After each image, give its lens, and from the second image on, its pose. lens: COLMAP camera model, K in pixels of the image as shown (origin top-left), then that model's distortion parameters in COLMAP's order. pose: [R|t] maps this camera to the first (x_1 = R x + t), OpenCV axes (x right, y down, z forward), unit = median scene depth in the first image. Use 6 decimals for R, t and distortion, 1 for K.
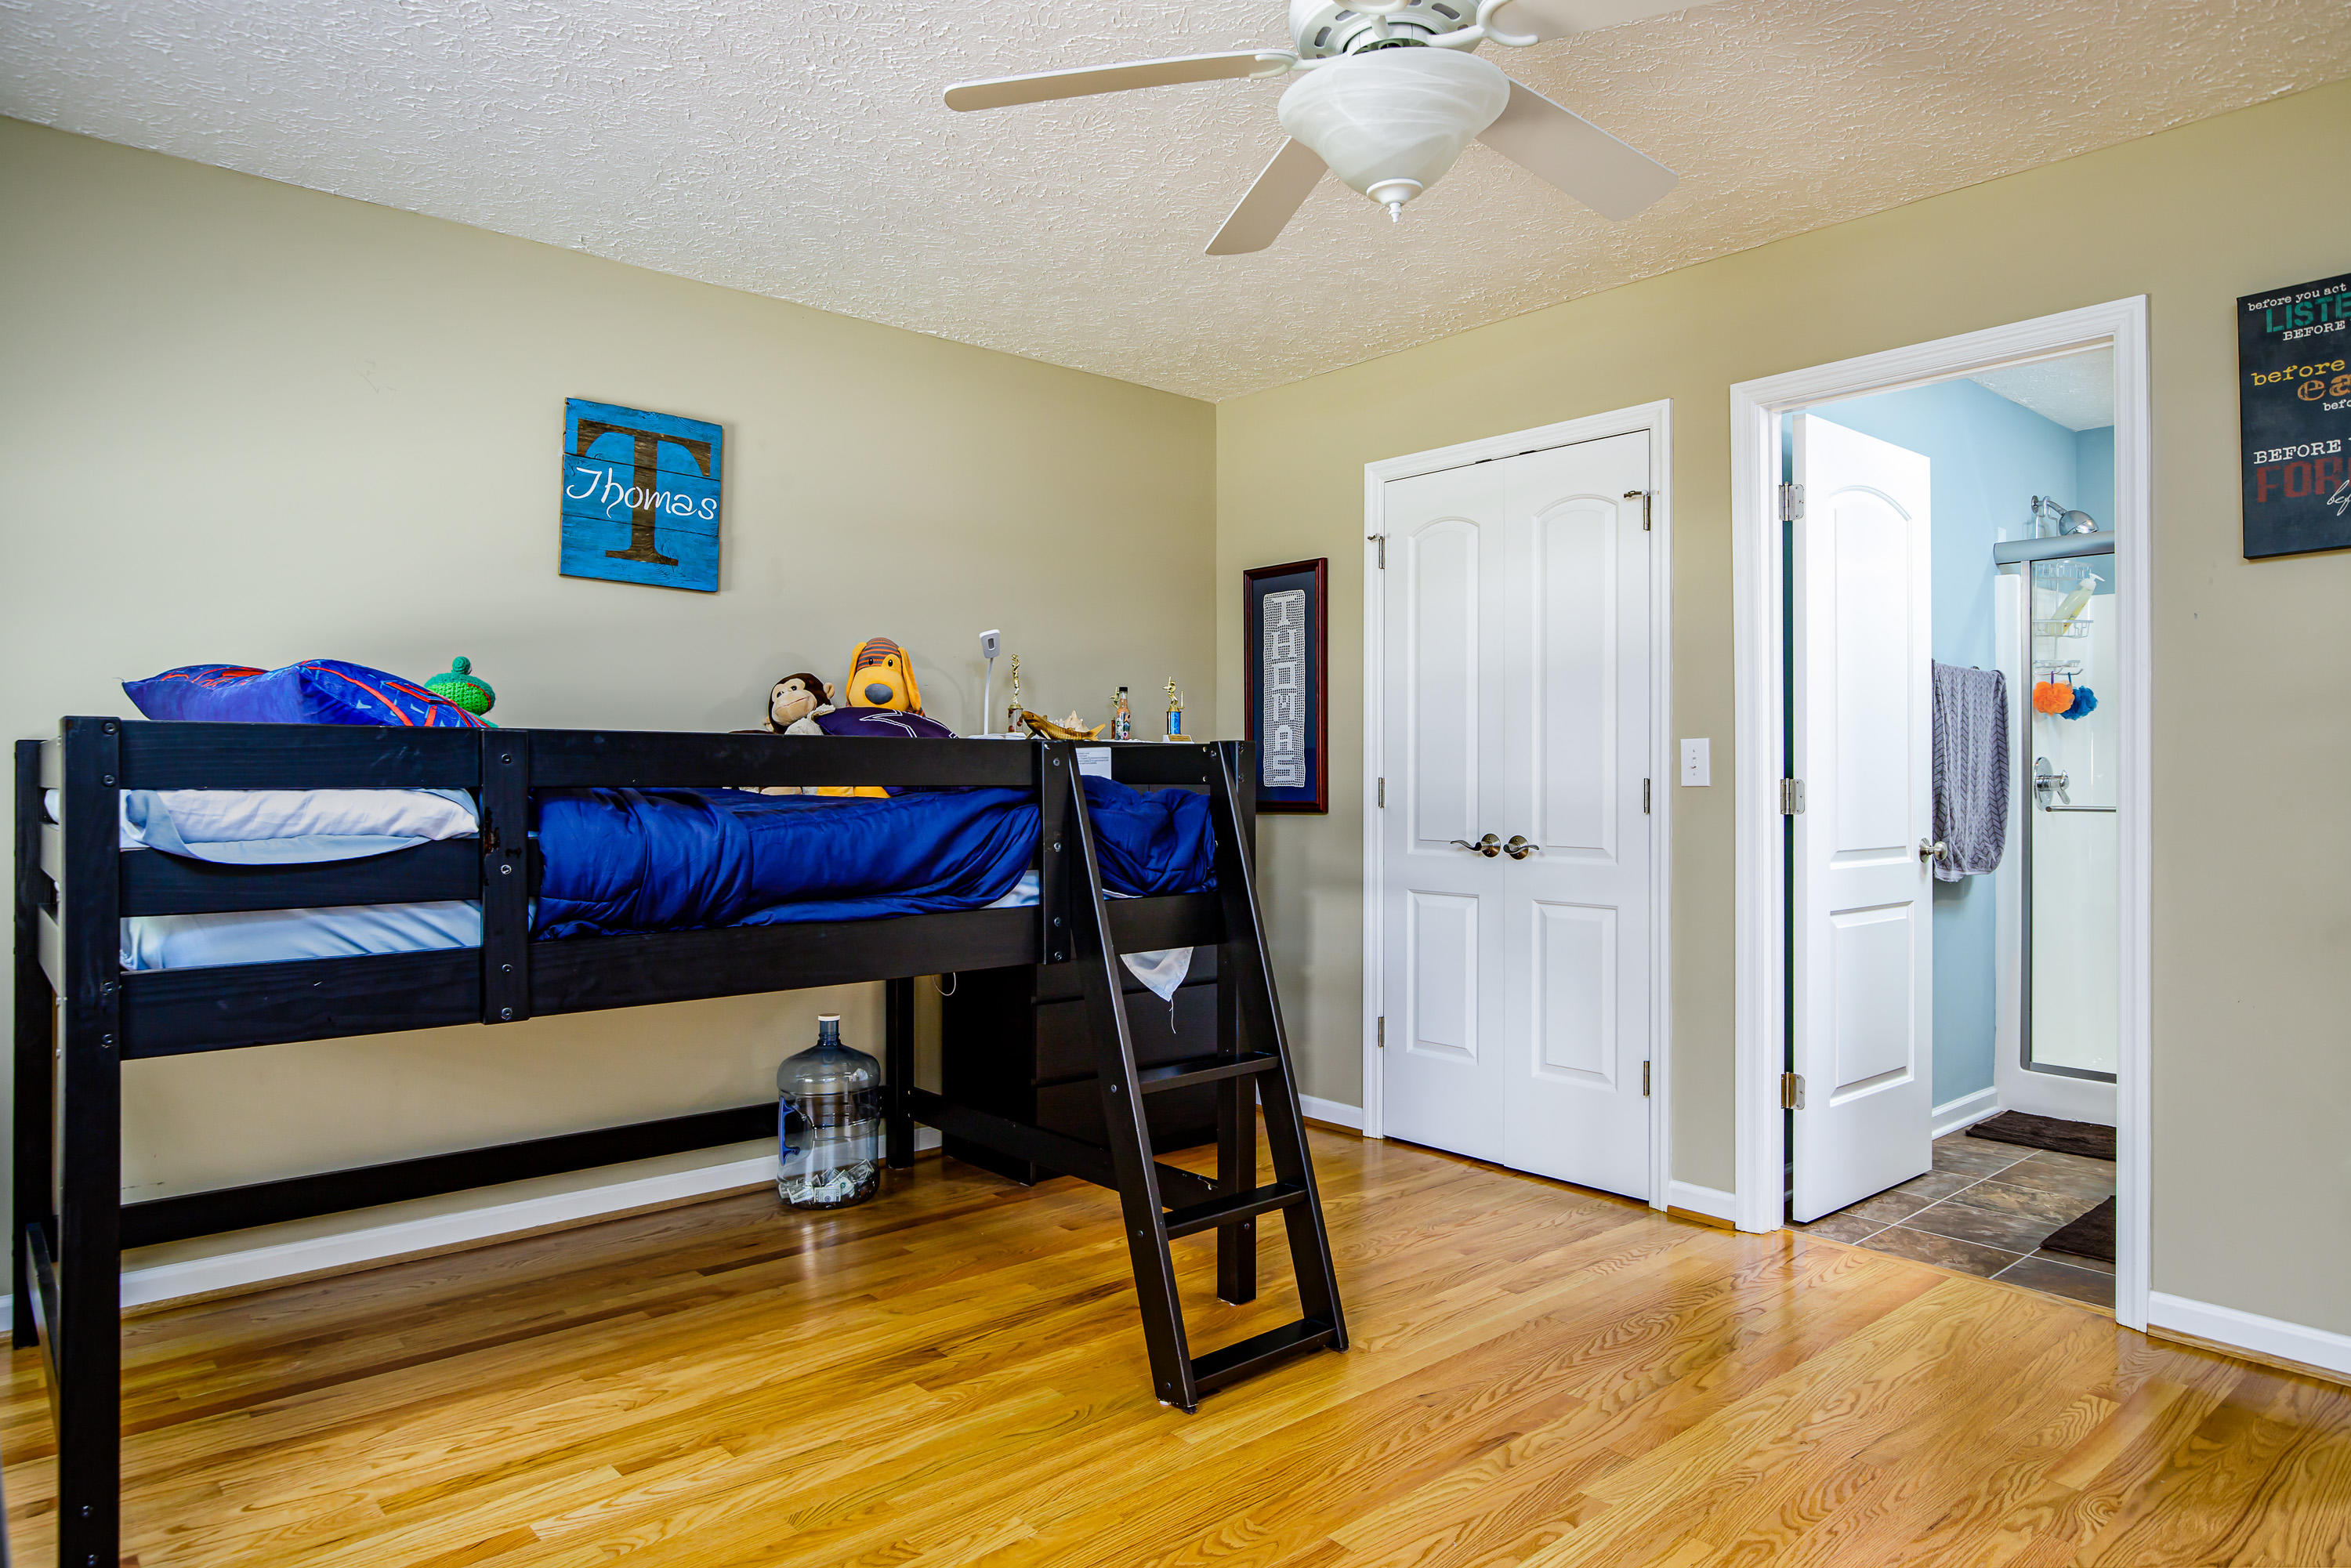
lens RADIAL K [[1413.2, 0, 1175.5], [0, 1413.2, 784.0], [0, 0, 1]] dist [-0.008061, 0.000340]
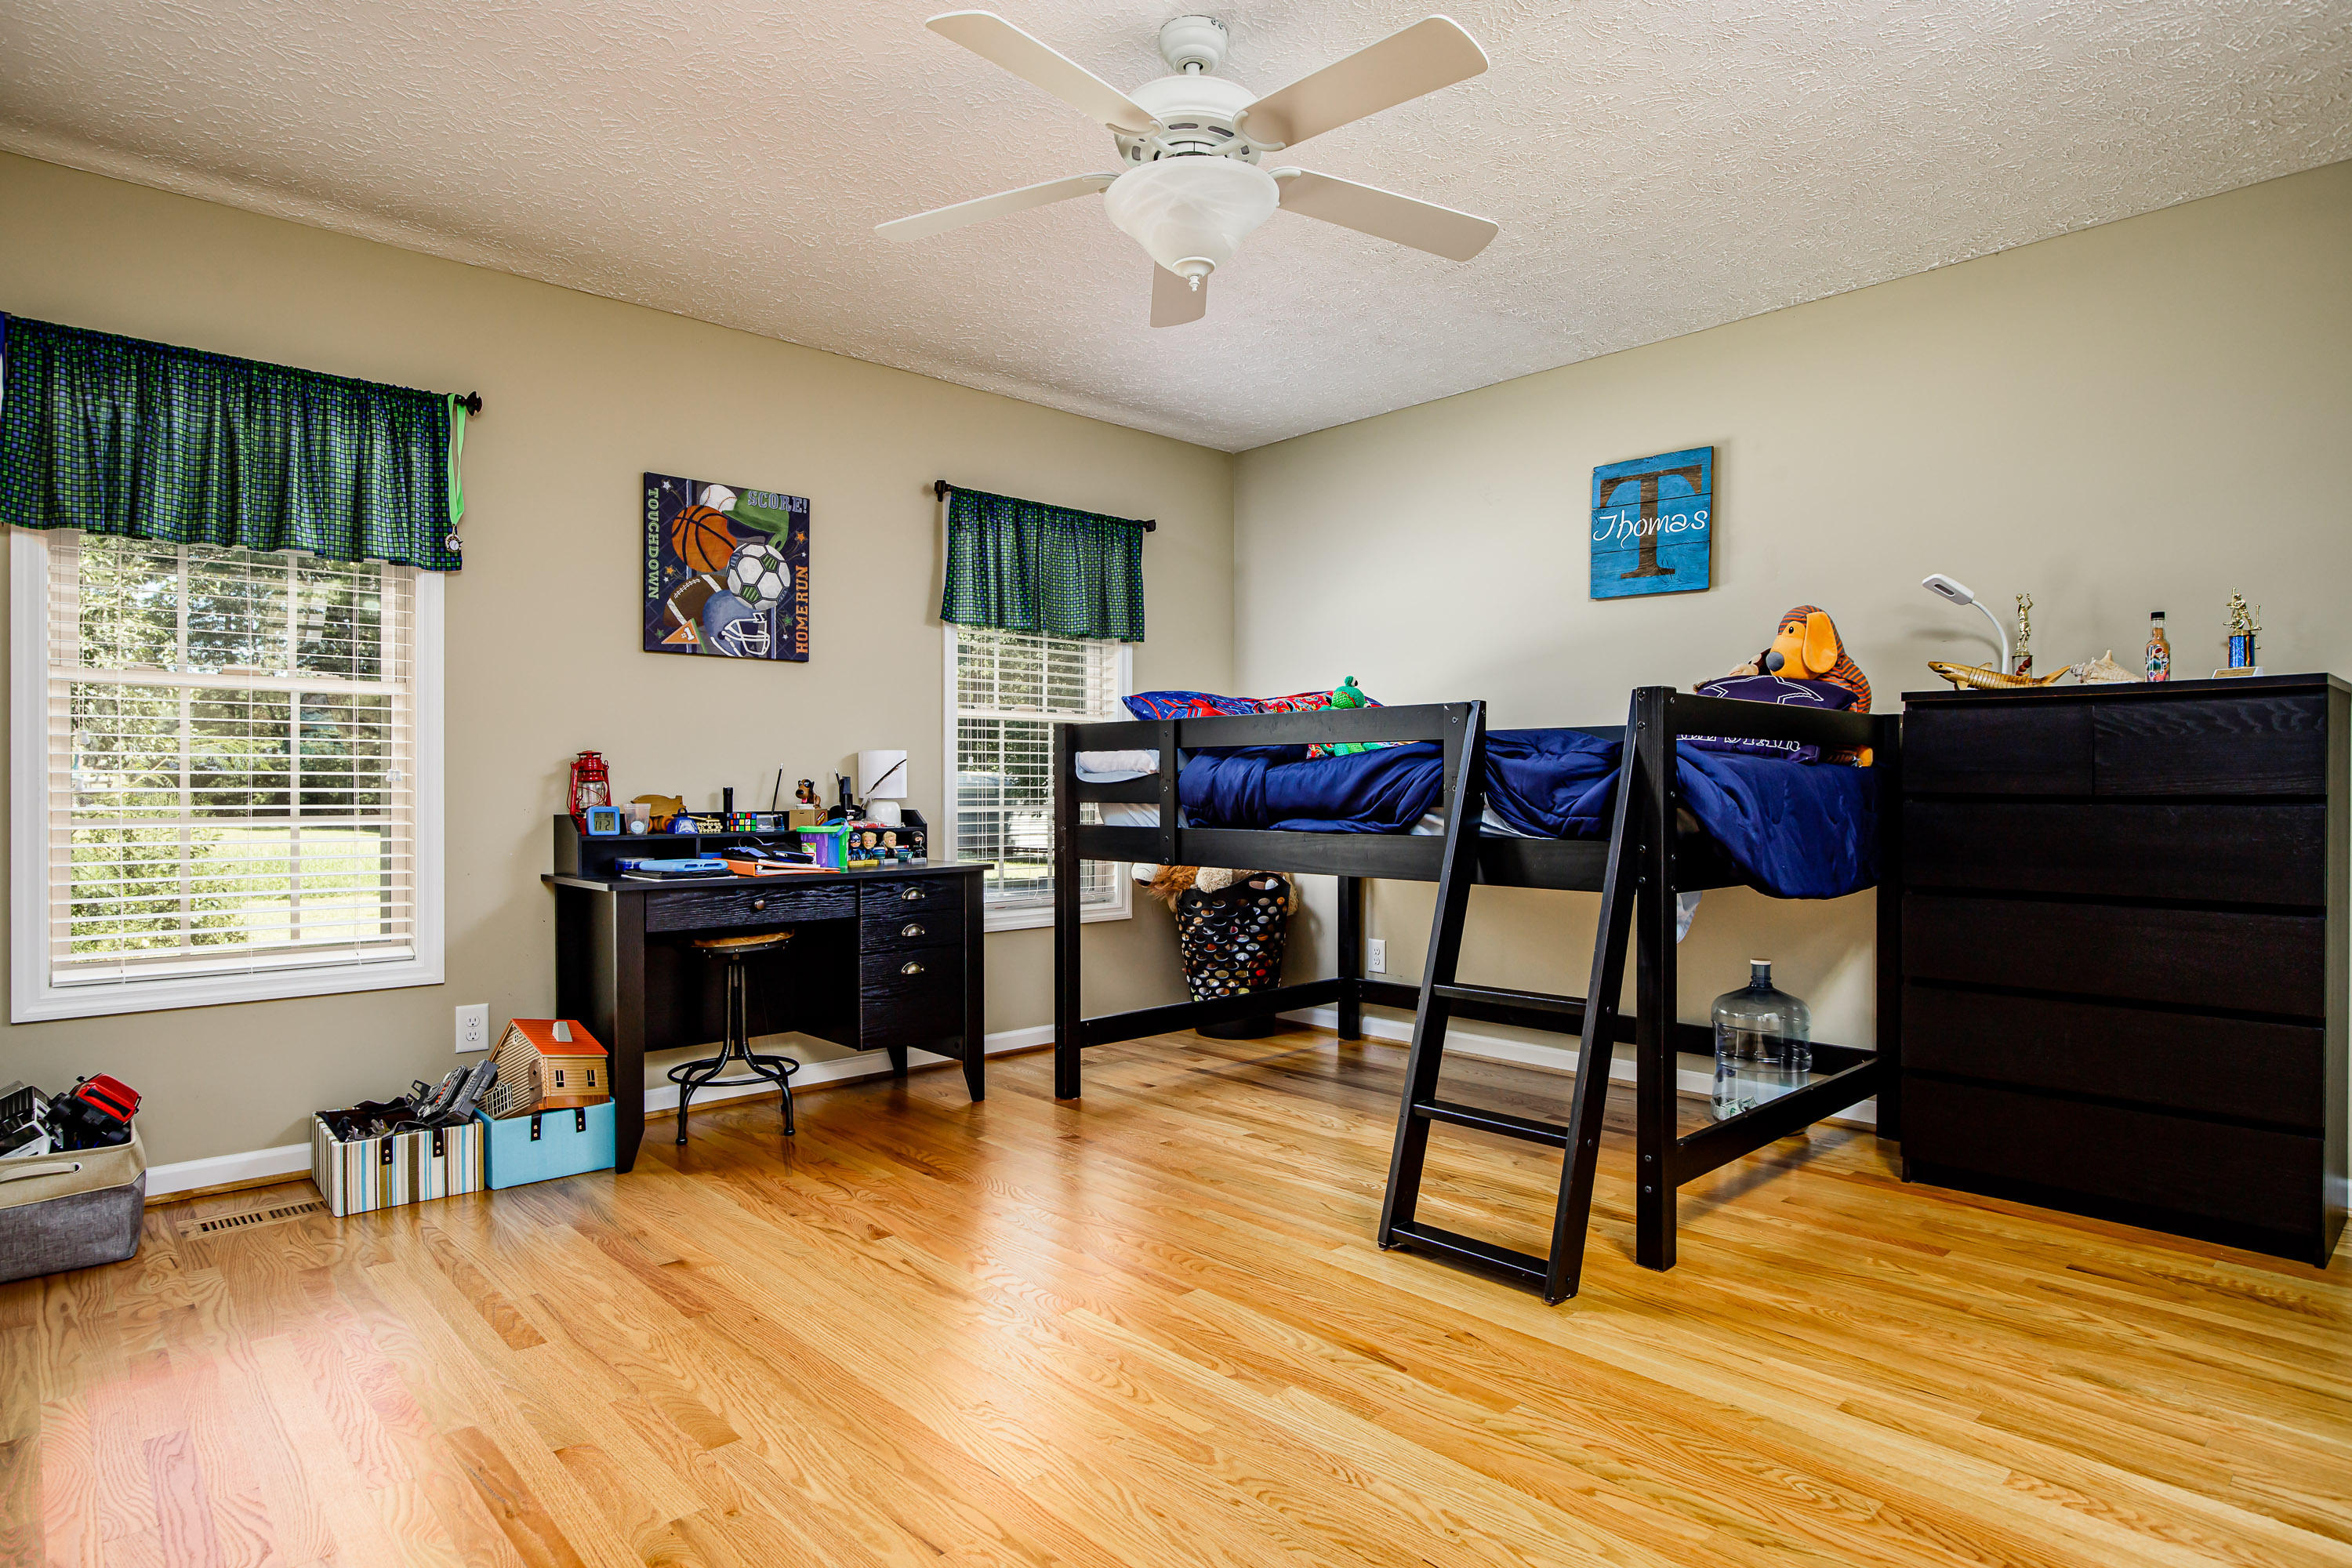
lens RADIAL K [[1280.5, 0, 1176.0], [0, 1280.5, 784.0], [0, 0, 1]] dist [-0.000770, -0.000403]
pose [[0.035994, 0.000387, -0.999352, 0.963929], [-0.002089, 0.999998, 0.000312, 0.038122], [0.999350, 0.002076, 0.035994, 0.678738]]
